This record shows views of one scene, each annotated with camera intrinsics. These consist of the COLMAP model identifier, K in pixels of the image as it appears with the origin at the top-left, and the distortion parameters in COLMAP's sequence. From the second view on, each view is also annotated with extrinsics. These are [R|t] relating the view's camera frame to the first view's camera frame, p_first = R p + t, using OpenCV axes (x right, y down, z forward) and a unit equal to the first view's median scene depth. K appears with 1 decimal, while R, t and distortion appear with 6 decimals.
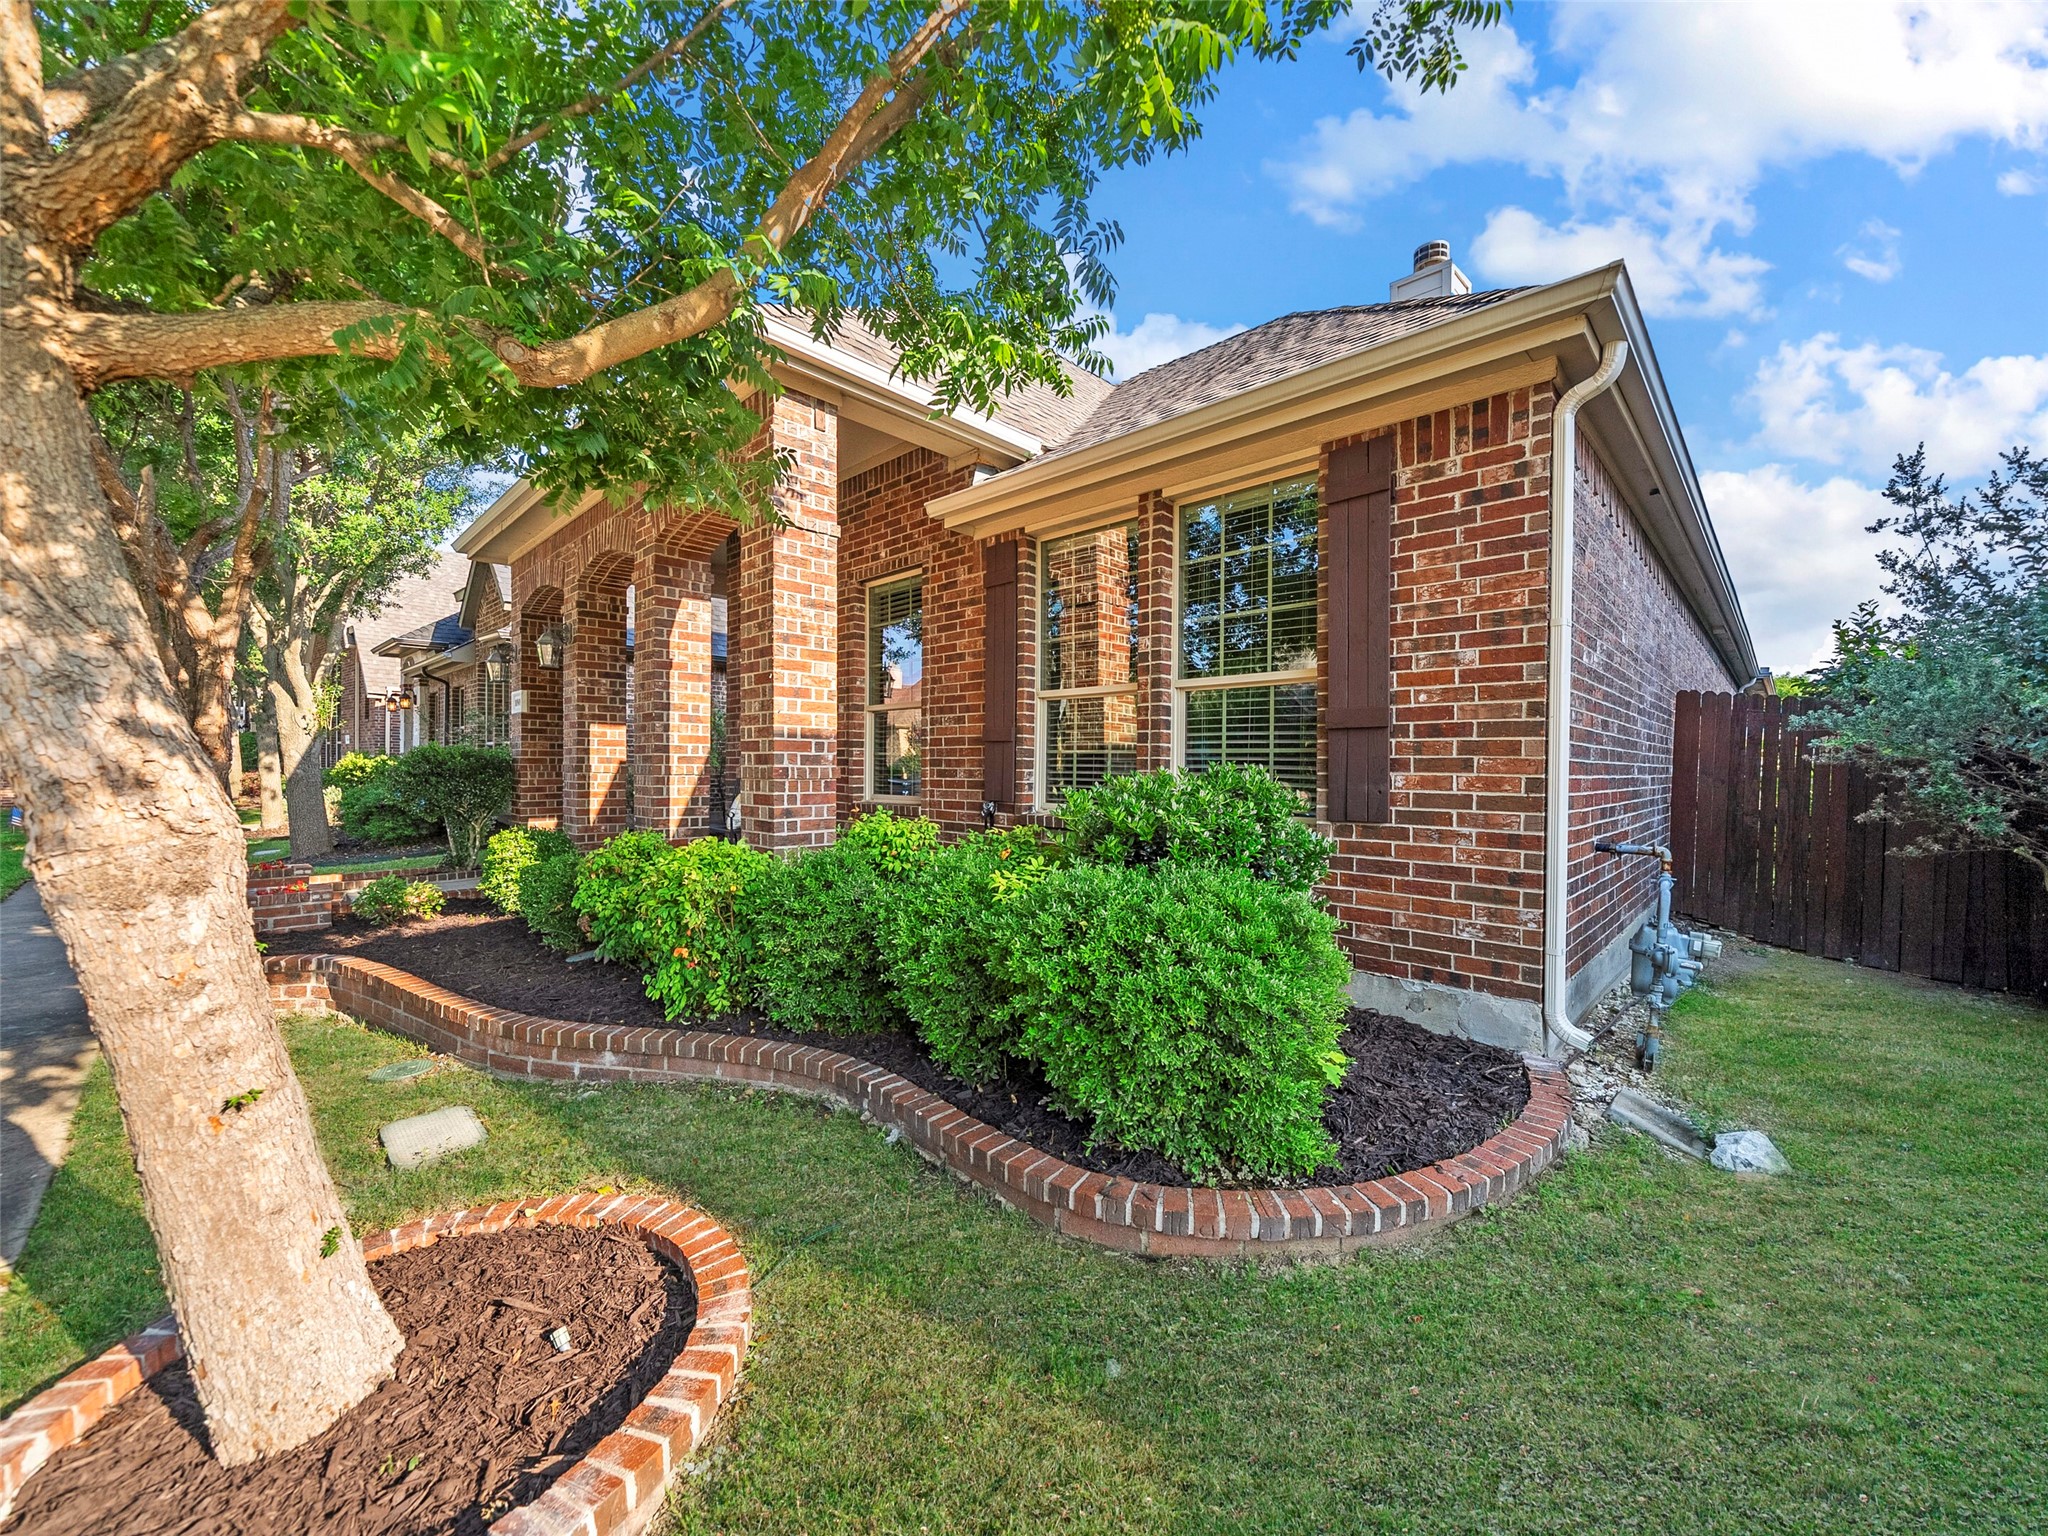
lens RADIAL K [[791.5, 0, 1023.8], [0, 791.5, 774.0], [0, 0, 1]] dist [-0.006364, -0.000095]
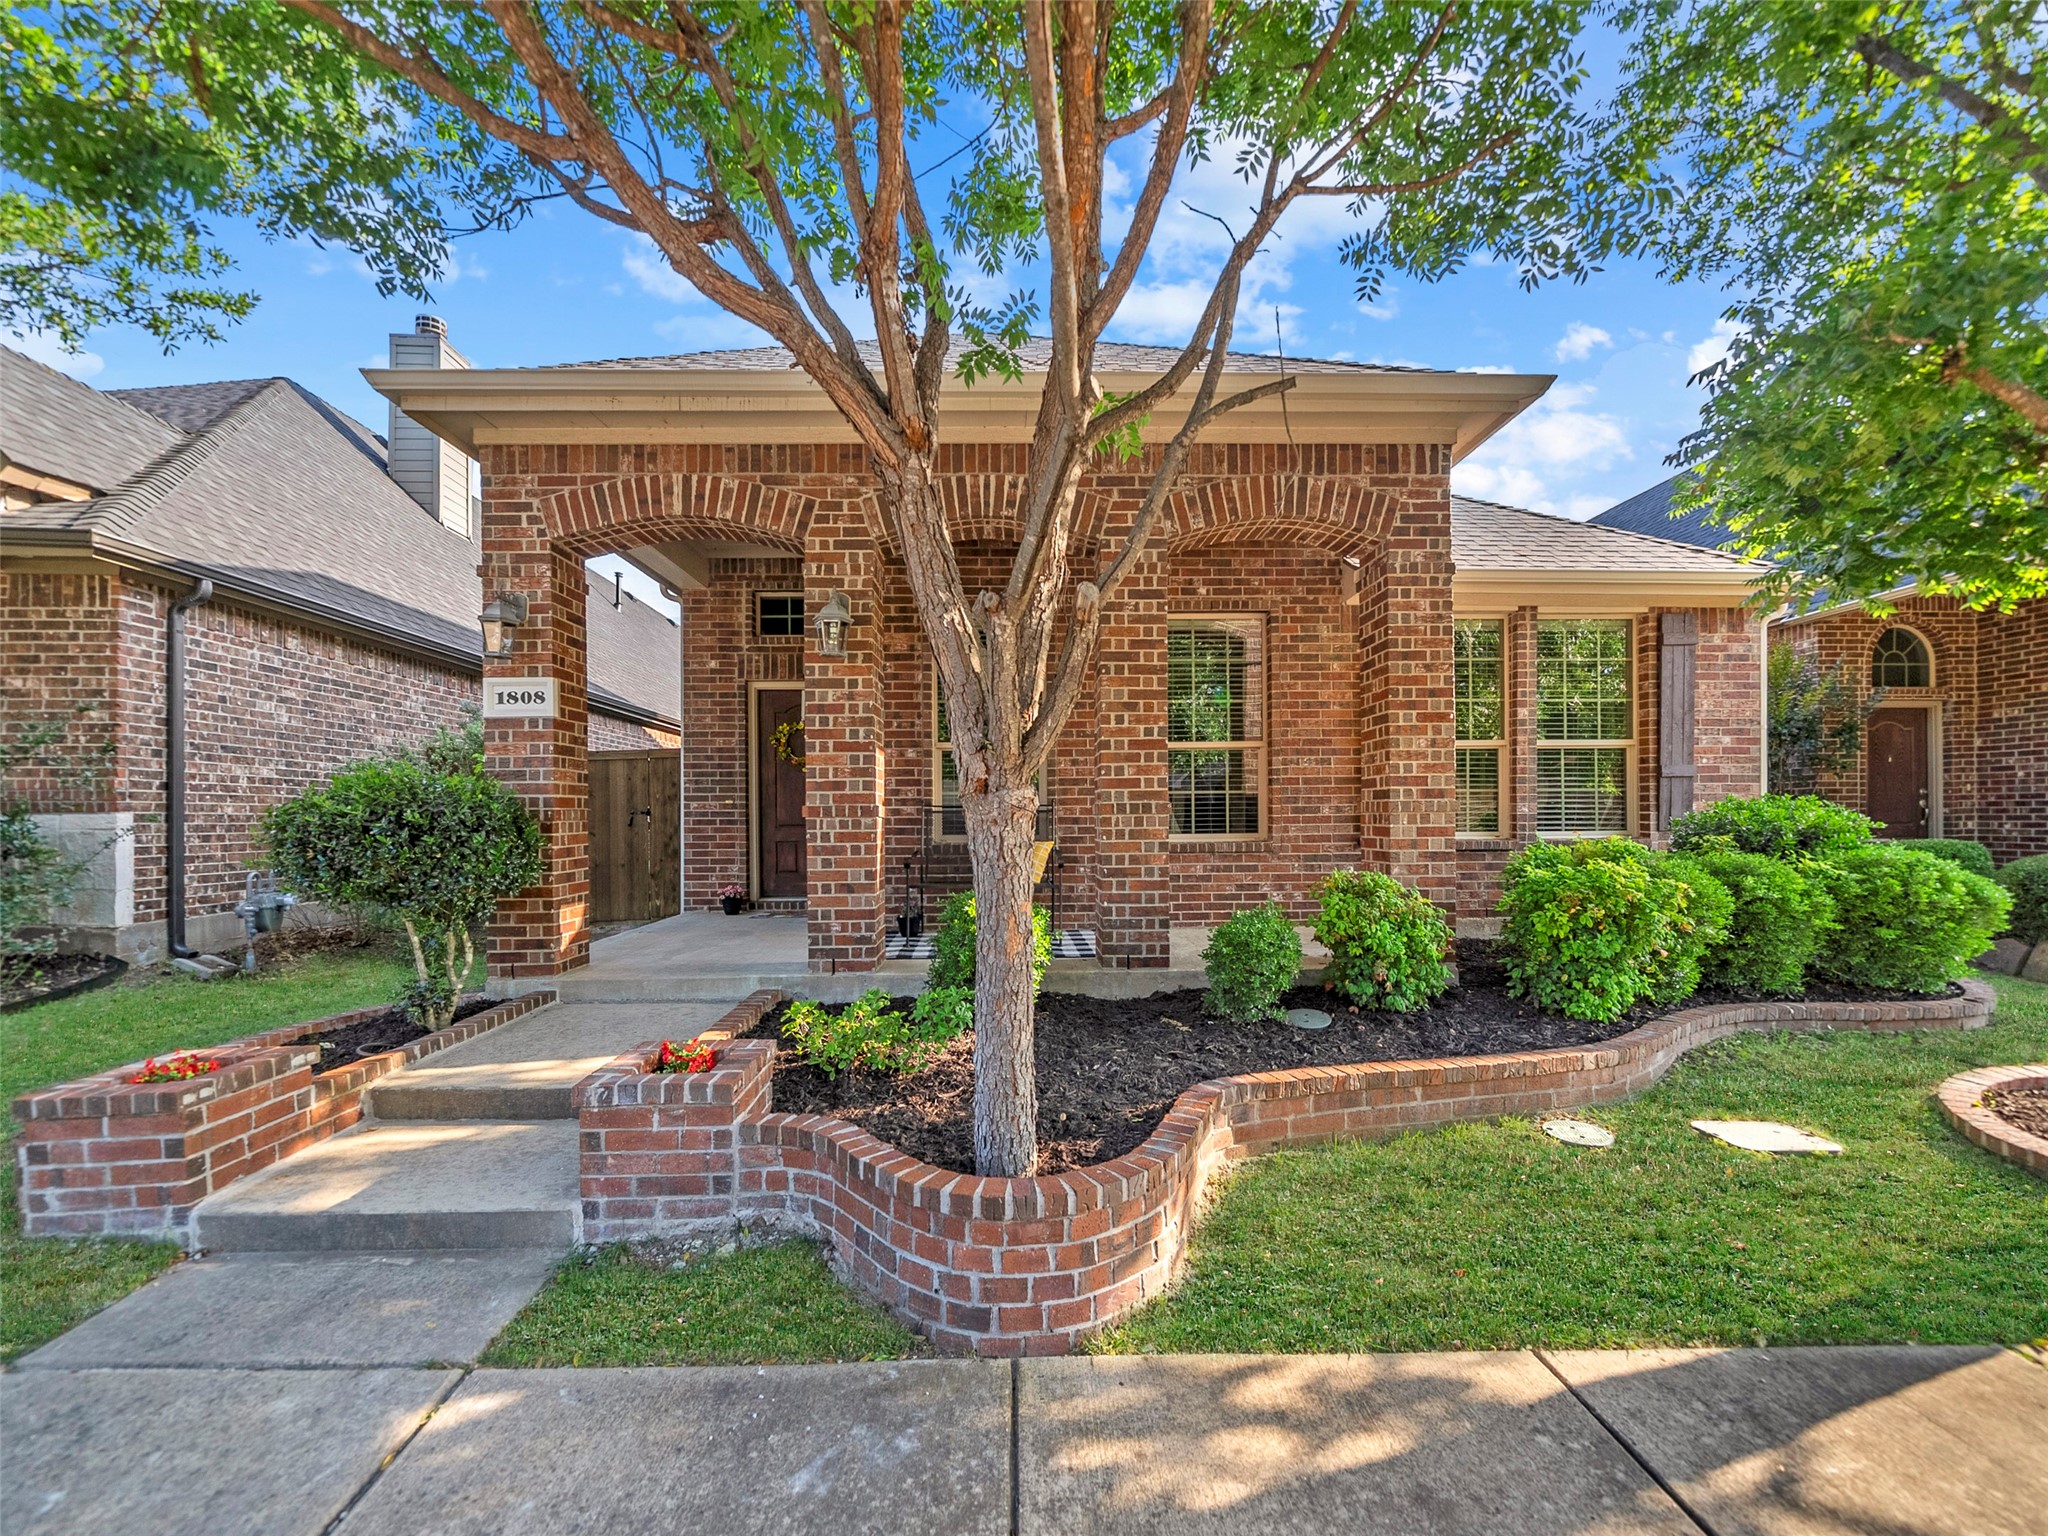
lens RADIAL K [[806.8, 0, 1016.9], [0, 806.8, 818.1], [0, 0, 1]] dist [-0.005104, -0.000263]
pose [[0.694416, -0.016459, 0.719385, -1.131225], [0.020324, 0.999788, 0.003256, -0.001082], [-0.719286, 0.012359, 0.694604, 0.495514]]
